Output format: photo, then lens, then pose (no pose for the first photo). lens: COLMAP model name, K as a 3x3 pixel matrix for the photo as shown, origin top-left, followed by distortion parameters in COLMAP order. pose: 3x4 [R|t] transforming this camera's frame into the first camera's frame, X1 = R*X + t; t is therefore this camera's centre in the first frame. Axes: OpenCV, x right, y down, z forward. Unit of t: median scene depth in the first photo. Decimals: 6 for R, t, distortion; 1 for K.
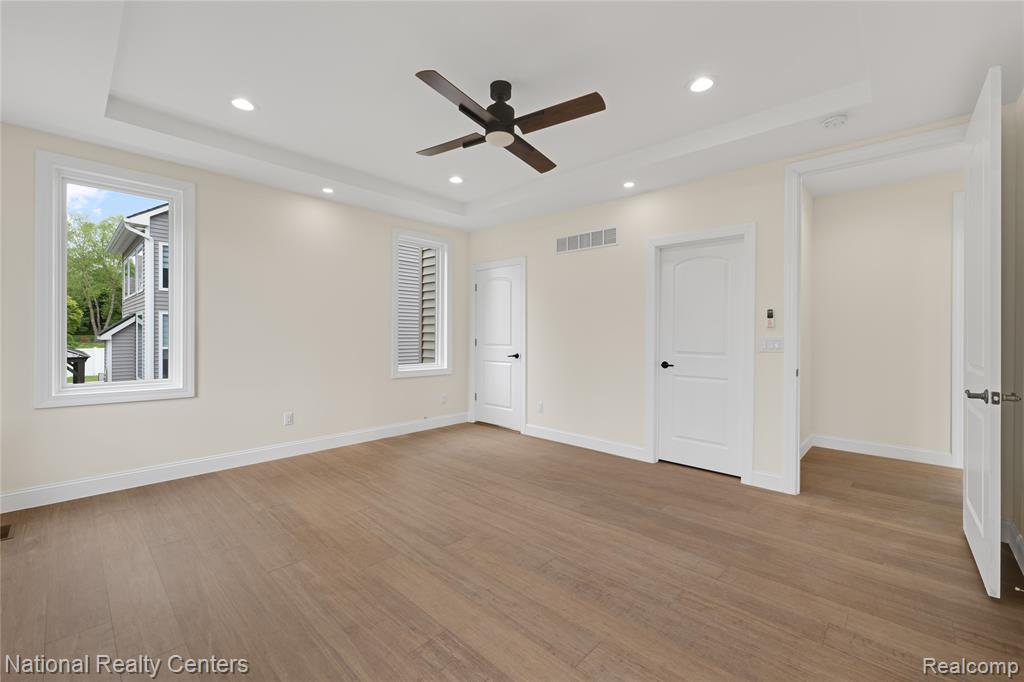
lens RADIAL K [[419.0, 0, 509.5], [0, 419.0, 341.7], [0, 0, 1]] dist [0.001266, -0.000015]
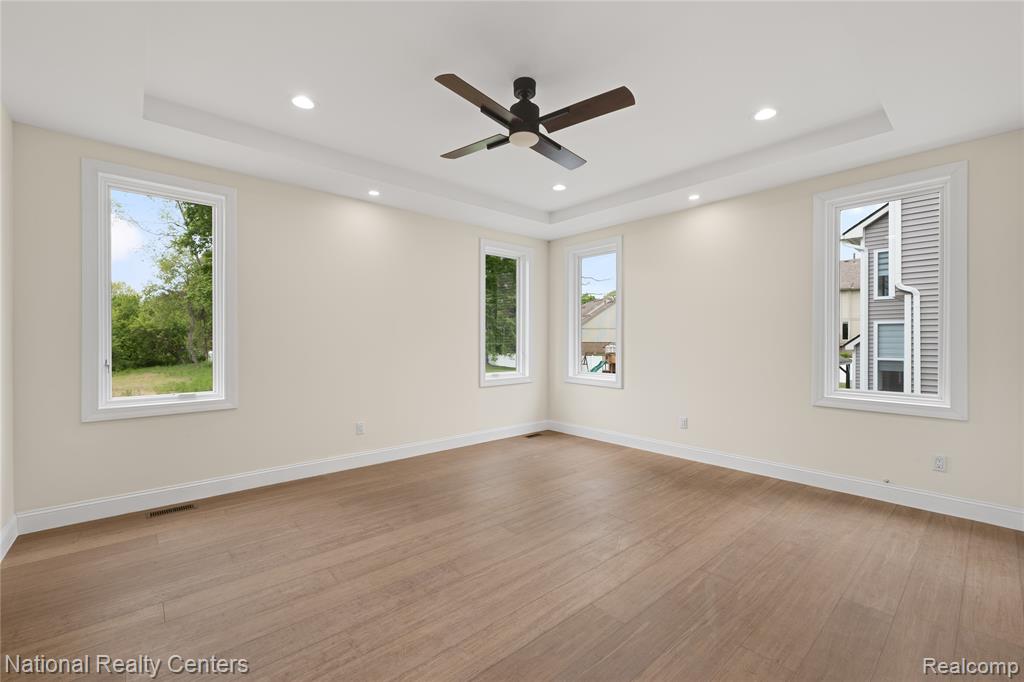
lens RADIAL K [[423.4, 0, 510.0], [0, 423.4, 345.5], [0, 0, 1]] dist [0.000551, 0.000272]
pose [[-0.098601, -0.002944, -0.995123, 0.930729], [-0.014489, 0.999894, -0.001522, -0.008515], [0.995022, 0.014269, -0.098633, 1.047010]]
